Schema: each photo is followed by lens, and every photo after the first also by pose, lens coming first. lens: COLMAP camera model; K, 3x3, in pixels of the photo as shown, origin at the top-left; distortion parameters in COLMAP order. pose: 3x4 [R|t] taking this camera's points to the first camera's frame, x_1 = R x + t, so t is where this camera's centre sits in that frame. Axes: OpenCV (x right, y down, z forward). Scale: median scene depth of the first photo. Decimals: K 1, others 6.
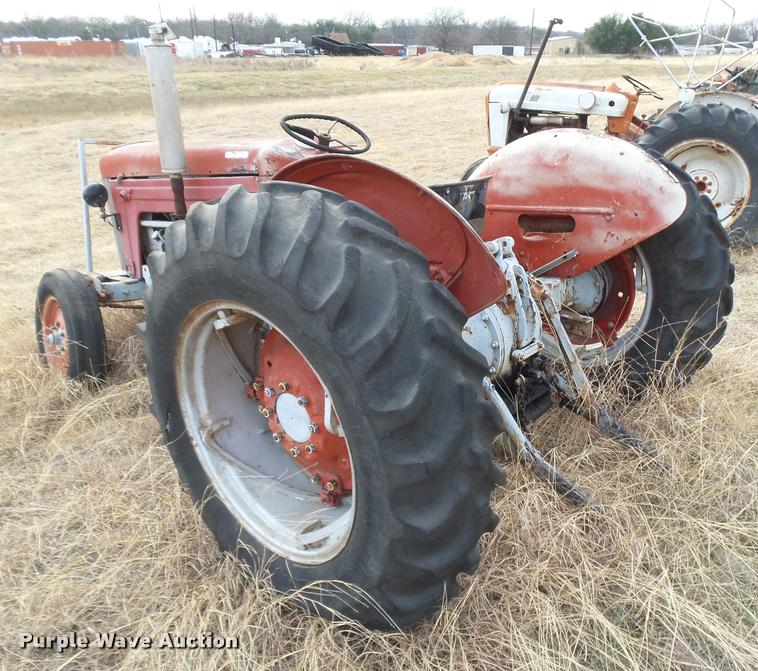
lens RADIAL K [[667.2, 0, 424.8], [0, 667.2, 334.0], [0, 0, 1]] dist [-0.011384, 0.000132]
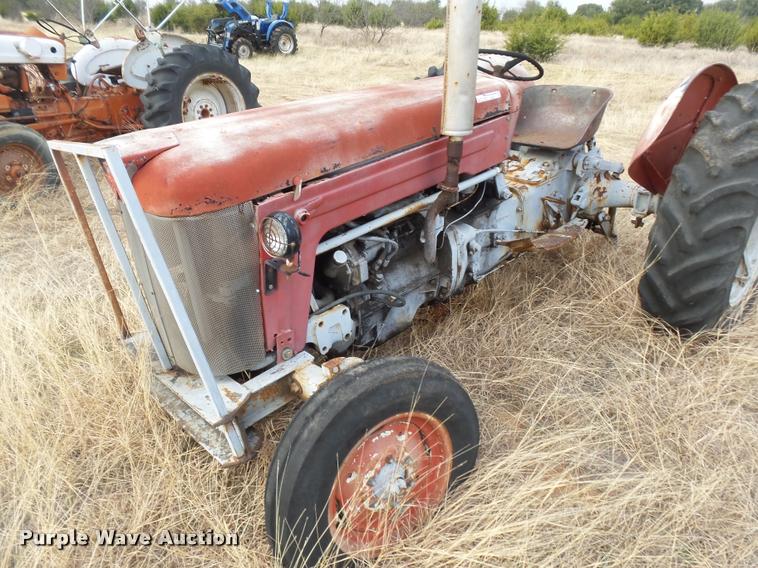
lens RADIAL K [[525.8, 0, 384.6], [0, 525.8, 287.8], [0, 0, 1]] dist [-0.016906, -0.000064]
pose [[0.130819, -0.435775, 0.890498, -1.038693], [0.353811, 0.859591, 0.368674, -0.355086], [-0.926123, 0.266839, 0.266633, 1.001016]]
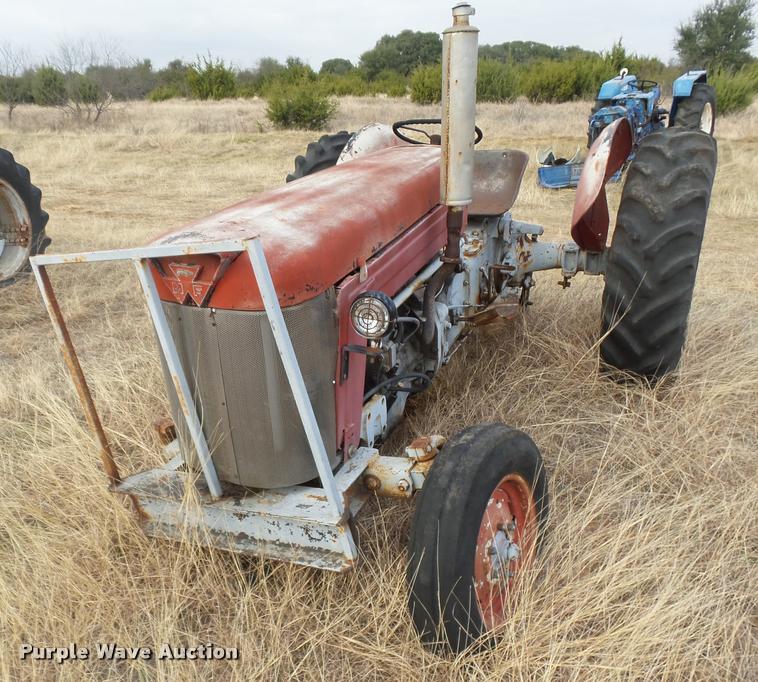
lens RADIAL K [[699.6, 0, 315.3], [0, 699.6, 381.7], [0, 0, 1]] dist [-0.024017, 0.002500]
pose [[-0.177019, -0.367417, 0.913055, -1.187128], [0.400271, 0.820643, 0.407833, -0.480964], [-0.899137, 0.437664, 0.001797, 1.278320]]
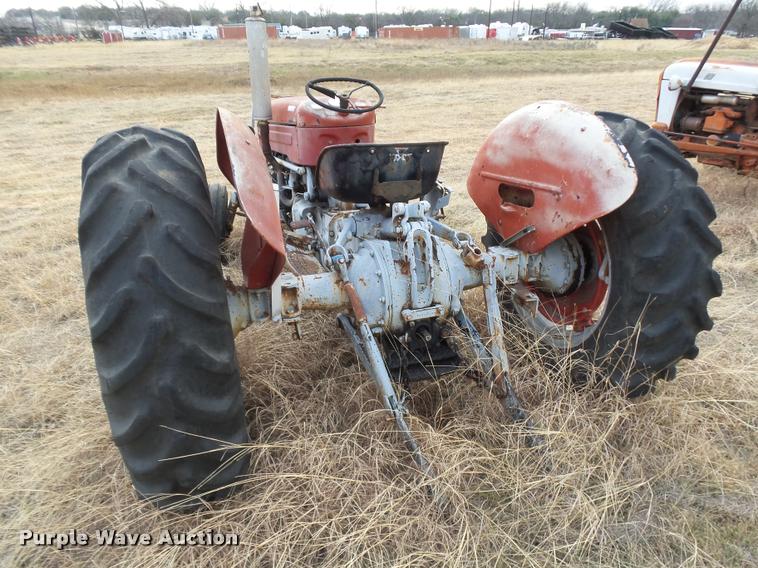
lens RADIAL K [[525.8, 0, 384.6], [0, 525.8, 287.8], [0, 0, 1]] dist [-0.016906, -0.000064]
pose [[0.863892, 0.212111, -0.456836, 0.389814], [-0.189551, 0.977236, 0.095288, -0.066381], [0.466648, 0.004275, 0.884433, 0.208250]]
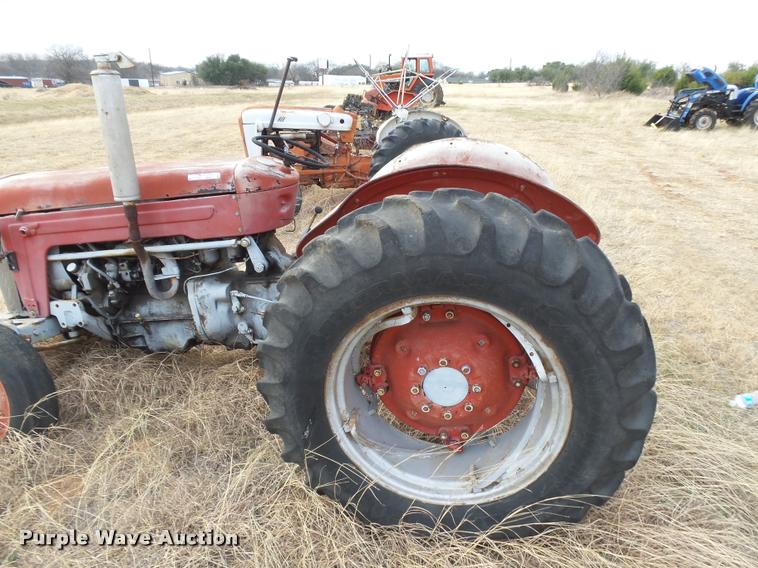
lens RADIAL K [[525.8, 0, 384.6], [0, 525.8, 287.8], [0, 0, 1]] dist [-0.016906, -0.000064]
pose [[0.859127, -0.179937, 0.479086, -0.461880], [0.193971, 0.980792, 0.020530, -0.057193], [-0.473578, 0.075291, 0.877528, 0.147821]]
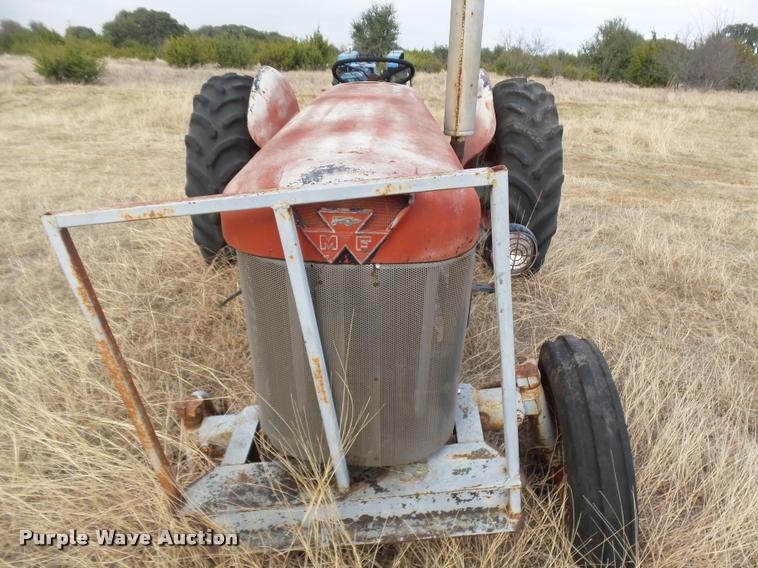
lens RADIAL K [[525.8, 0, 384.6], [0, 525.8, 287.8], [0, 0, 1]] dist [-0.016906, -0.000064]
pose [[-0.641608, -0.313260, 0.700148, -0.848322], [0.266083, 0.765218, 0.586209, -0.512293], [-0.719402, 0.562414, -0.407617, 1.477711]]
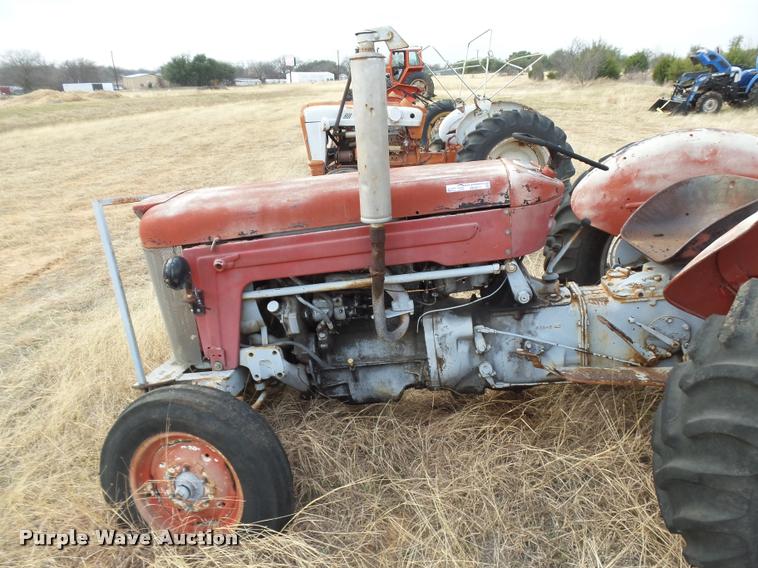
lens RADIAL K [[525.8, 0, 384.6], [0, 525.8, 287.8], [0, 0, 1]] dist [-0.016906, -0.000064]
pose [[0.829691, -0.225952, 0.510449, -0.725647], [0.241047, 0.969790, 0.037480, -0.194616], [-0.503497, 0.091945, 0.859091, 0.495551]]
